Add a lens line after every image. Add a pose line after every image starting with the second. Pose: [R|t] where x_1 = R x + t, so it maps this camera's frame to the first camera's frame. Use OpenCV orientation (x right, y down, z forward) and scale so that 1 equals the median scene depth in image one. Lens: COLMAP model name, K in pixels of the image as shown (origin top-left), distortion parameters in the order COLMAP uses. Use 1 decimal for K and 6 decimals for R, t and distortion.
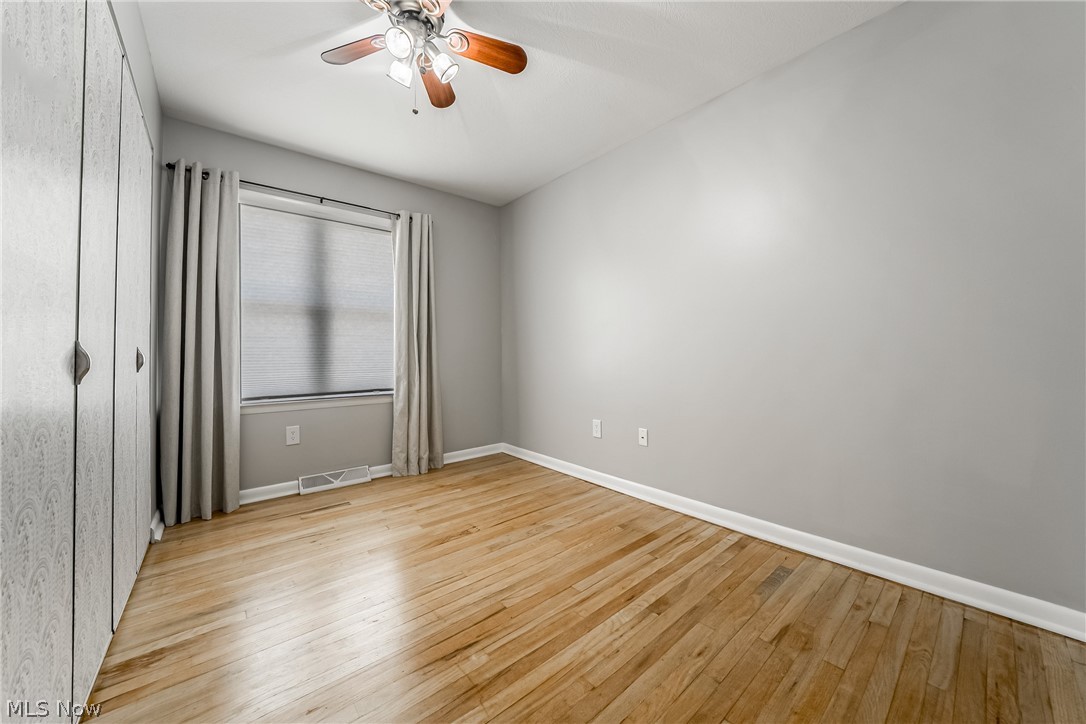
lens RADIAL K [[383.0, 0, 547.6], [0, 383.0, 360.0], [0, 0, 1]] dist [-0.014763, 0.000154]
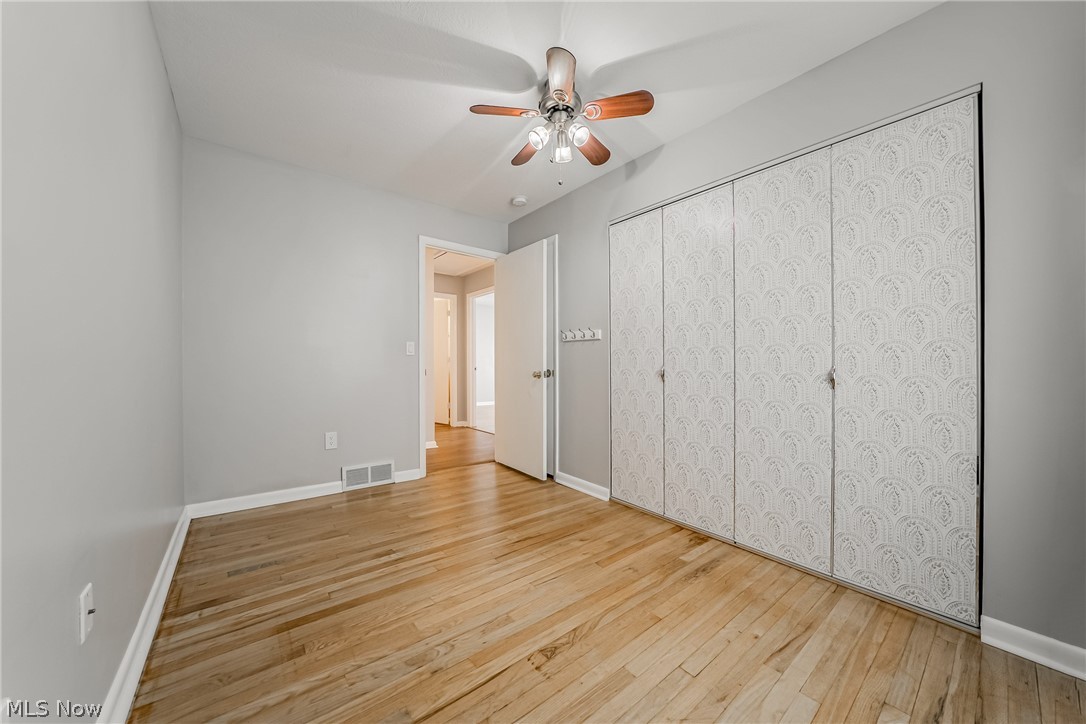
lens RADIAL K [[383.0, 0, 547.6], [0, 383.0, 360.0], [0, 0, 1]] dist [-0.014763, 0.000154]
pose [[-0.999784, 0.000170, 0.020763, -0.265742], [0.000158, 1.000000, -0.000584, -0.046222], [-0.020763, -0.000580, -0.999784, 1.923897]]
